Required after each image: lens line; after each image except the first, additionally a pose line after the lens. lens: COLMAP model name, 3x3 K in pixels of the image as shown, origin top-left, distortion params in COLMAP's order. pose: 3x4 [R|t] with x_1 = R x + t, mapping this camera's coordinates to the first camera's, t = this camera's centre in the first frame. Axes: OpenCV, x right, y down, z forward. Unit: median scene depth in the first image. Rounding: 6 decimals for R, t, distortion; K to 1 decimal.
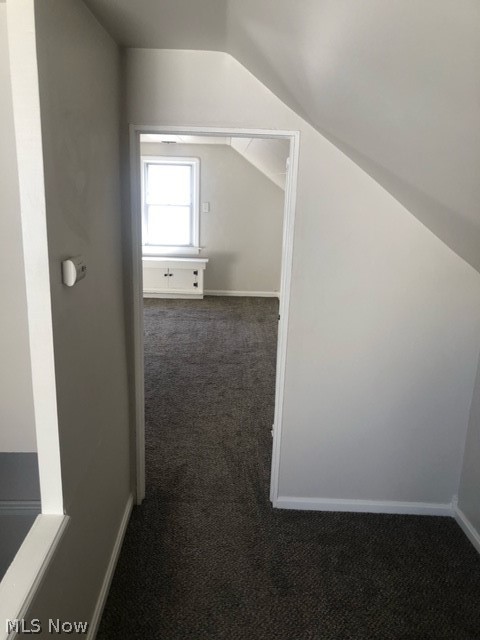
lens RADIAL K [[538.2, 0, 238.7], [0, 538.2, 326.7], [0, 0, 1]] dist [0.066327, -0.016923]
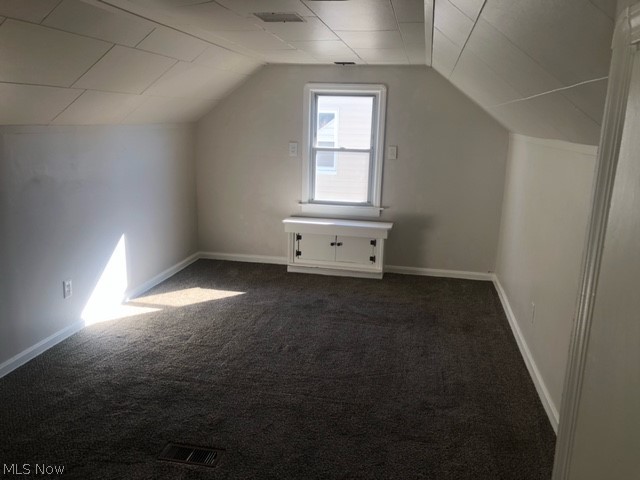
lens RADIAL K [[538.2, 0, 314.3], [0, 538.2, 234.5], [0, 0, 1]] dist [0.066327, -0.016923]
pose [[0.974690, 0.044088, -0.219172, -0.000193], [-0.055684, 0.997341, -0.047010, -0.073959], [0.216517, 0.058024, 0.974553, 0.288697]]
